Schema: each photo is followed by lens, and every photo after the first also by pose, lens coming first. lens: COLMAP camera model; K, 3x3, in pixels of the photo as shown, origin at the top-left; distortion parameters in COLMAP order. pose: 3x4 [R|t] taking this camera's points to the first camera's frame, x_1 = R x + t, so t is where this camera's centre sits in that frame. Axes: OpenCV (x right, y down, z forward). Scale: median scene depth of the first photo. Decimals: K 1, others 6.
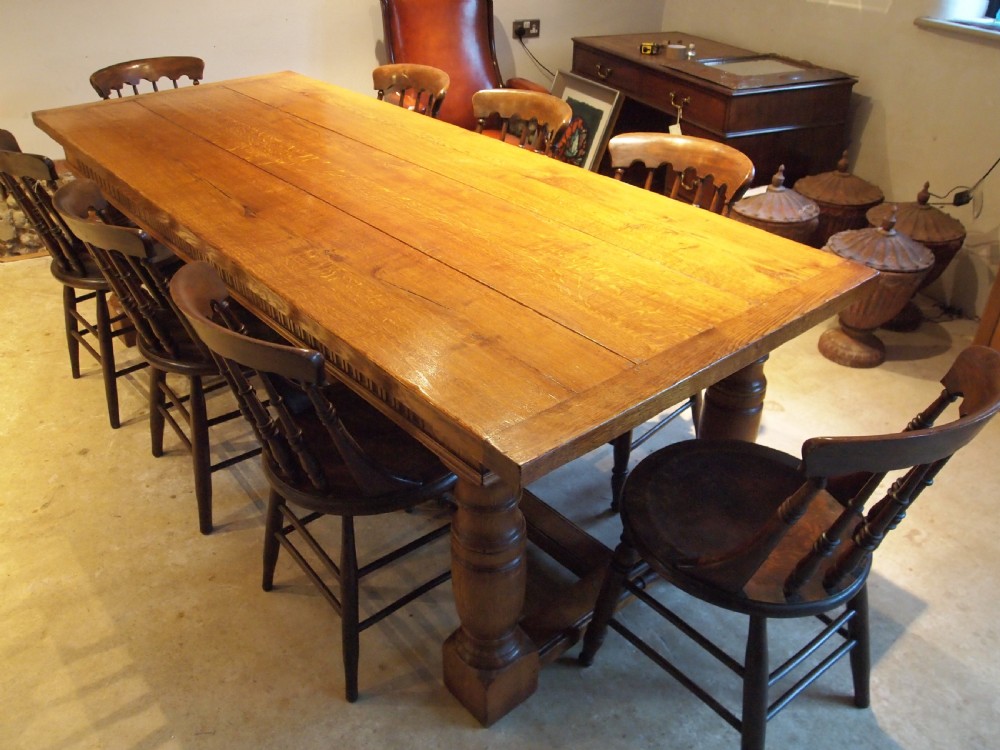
lens RADIAL K [[826.3, 0, 500.0], [0, 826.3, 375.0], [0, 0, 1]] dist [-0.047153, -0.000208]
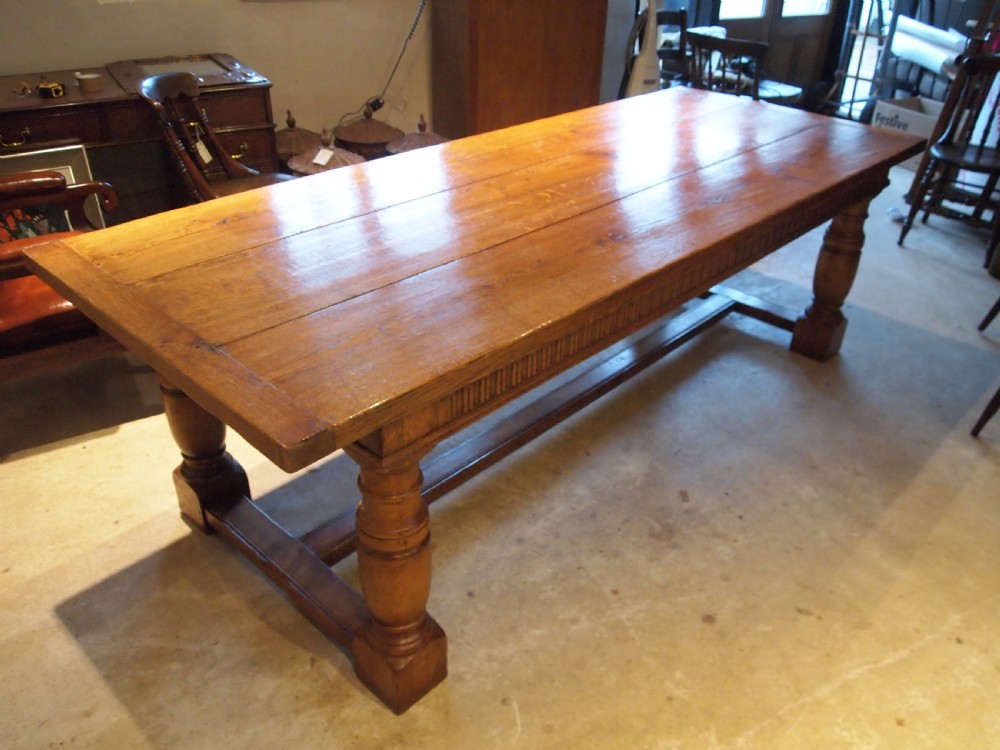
lens RADIAL K [[810.2, 0, 495.8], [0, 810.2, 378.1], [0, 0, 1]] dist [-0.043290, 0.000950]
pose [[-0.113196, -0.516958, 0.848493, -1.337613], [0.492526, 0.712476, 0.499795, -0.731305], [-0.862905, 0.474480, 0.173966, 1.215890]]
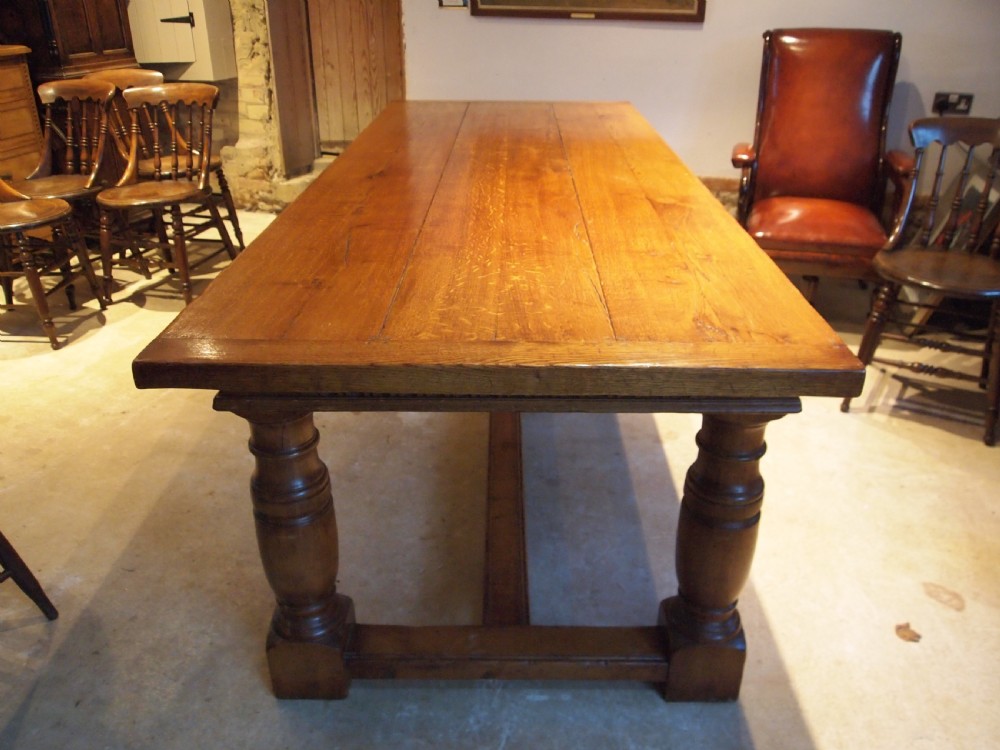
lens RADIAL K [[812.7, 0, 497.5], [0, 812.7, 373.3], [0, 0, 1]] dist [-0.044458, 0.001740]
pose [[0.757001, 0.289830, -0.585618, 0.545412], [-0.343942, 0.938777, 0.020015, -0.028526], [0.555566, 0.186268, 0.810340, 0.267968]]
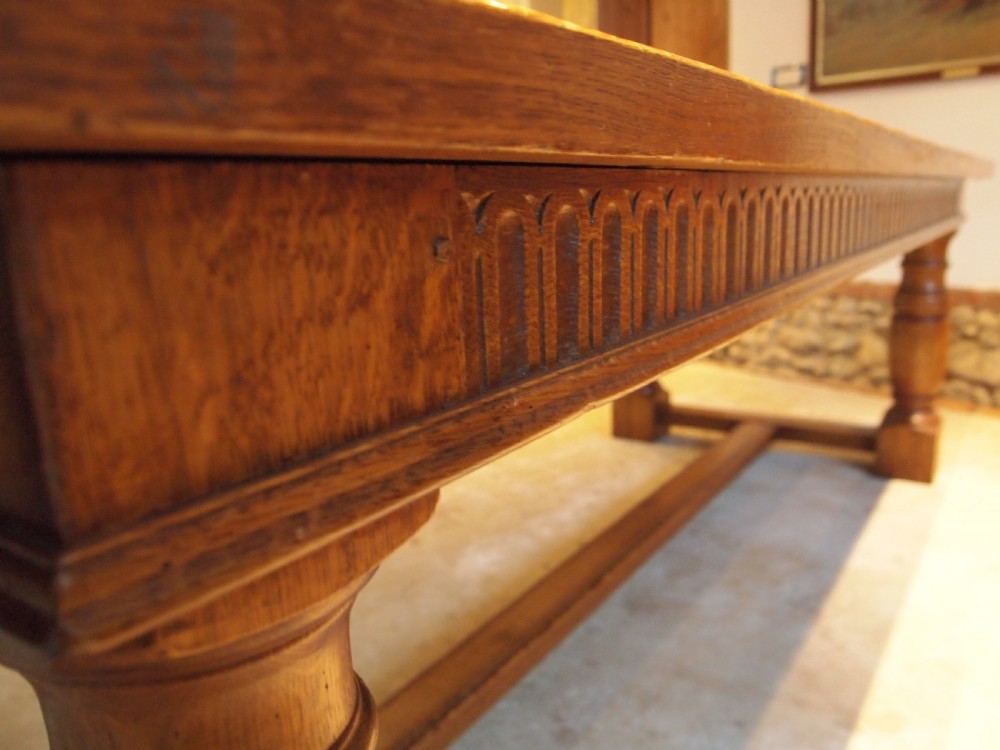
lens RADIAL K [[800.0, 0, 517.4], [0, 800.0, 373.7], [0, 0, 1]] dist [-0.020689, -0.001974]
pose [[0.288670, 0.202118, -0.935851, 0.444615], [-0.477229, 0.877757, 0.042366, -0.127247], [0.830013, 0.434386, 0.349839, 0.953083]]
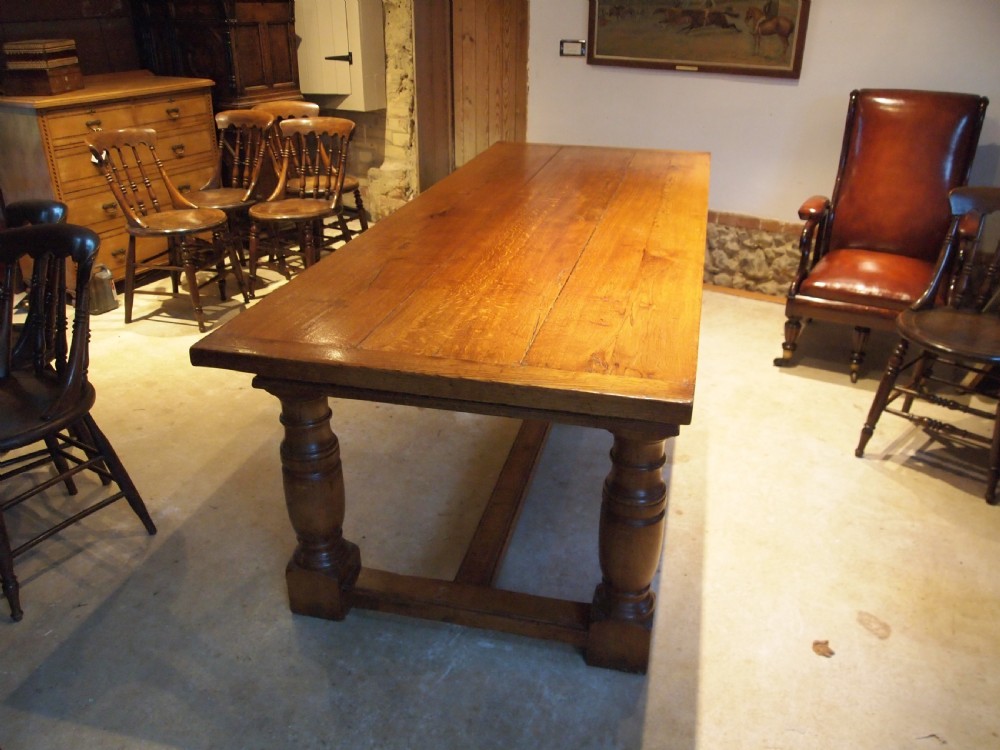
lens RADIAL K [[814.1, 0, 499.0], [0, 814.1, 373.6], [0, 0, 1]] dist [-0.042497, -0.001566]
pose [[0.594387, 0.347380, -0.725280, 0.833356], [-0.427312, 0.900460, 0.081091, -0.118921], [0.681255, 0.261721, 0.683662, 0.233035]]
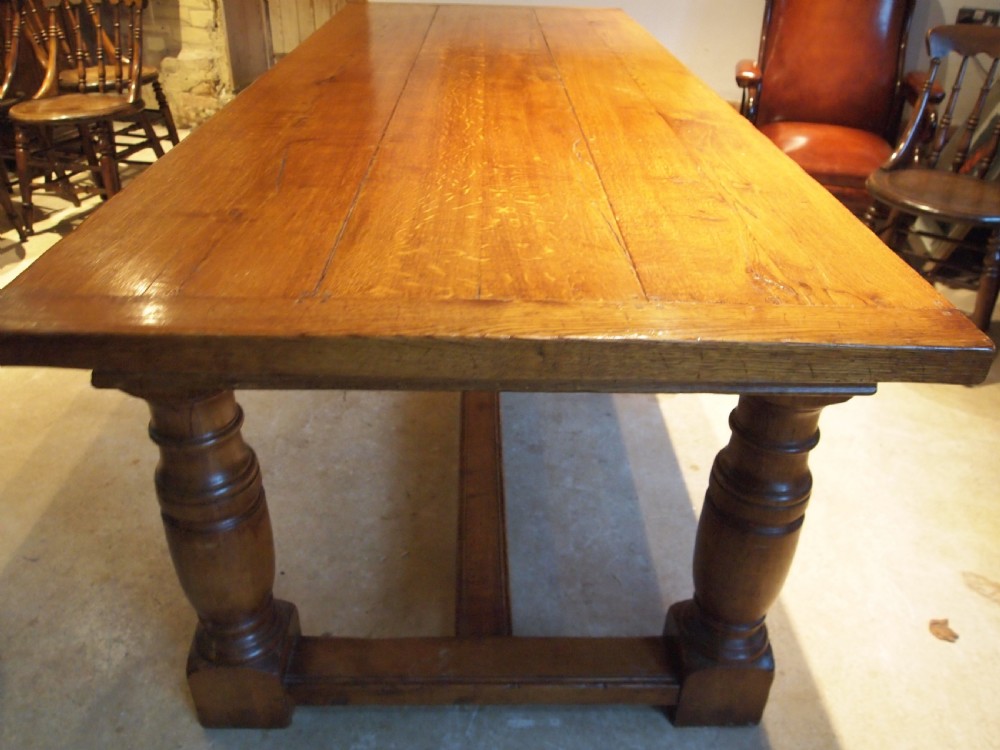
lens RADIAL K [[810.2, 0, 495.8], [0, 810.2, 378.1], [0, 0, 1]] dist [-0.043290, 0.000950]
pose [[0.775973, 0.344528, -0.528361, 0.430352], [-0.352059, 0.931600, 0.090418, -0.041851], [0.523373, 0.115852, 0.844191, 0.401395]]
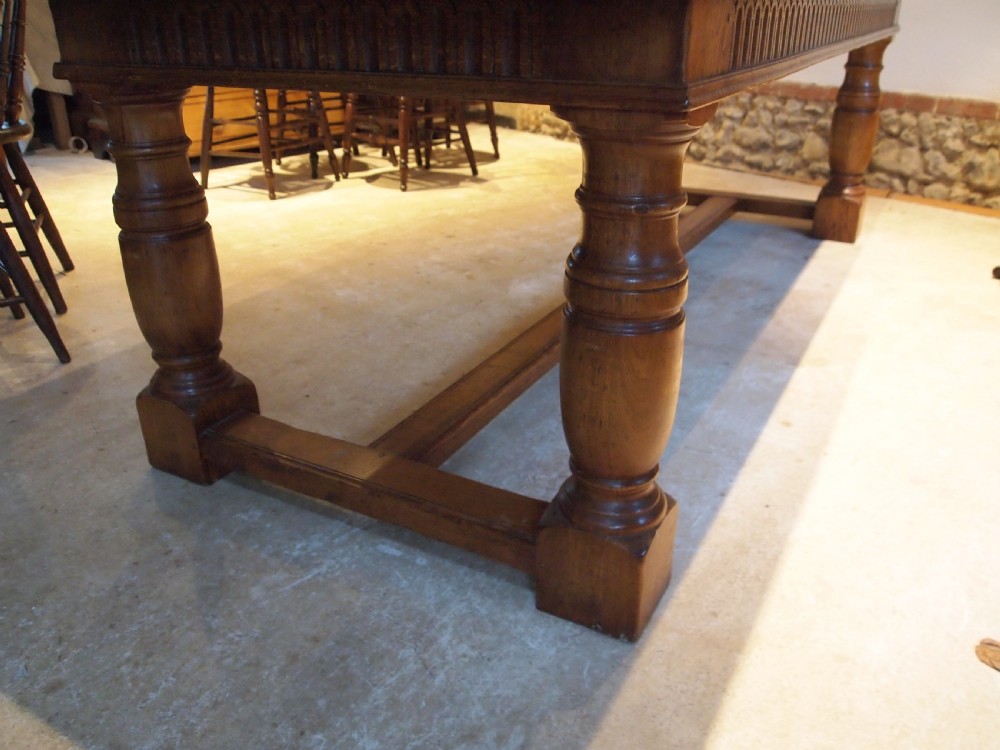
lens RADIAL K [[809.3, 0, 500.0], [0, 809.3, 375.0], [0, 0, 1]] dist [-0.042152, 0.000109]
pose [[0.355425, 0.400146, -0.844723, 0.697734], [-0.486993, 0.850655, 0.198049, 0.003610], [0.797816, 0.340983, 0.497212, 0.736414]]
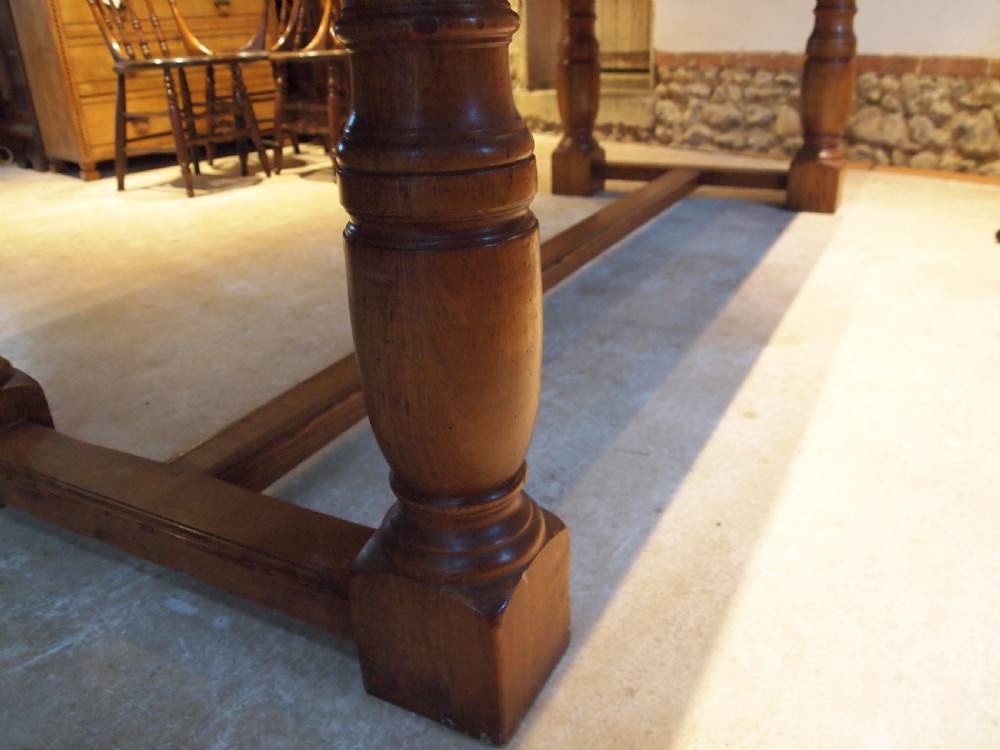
lens RADIAL K [[803.8, 0, 500.0], [0, 803.8, 375.0], [0, 0, 1]] dist [-0.039217, -0.002713]
pose [[0.372021, 0.367133, -0.852534, 0.582604], [-0.455783, 0.872359, 0.176780, 0.016860], [0.808617, 0.322805, 0.491869, 0.913833]]
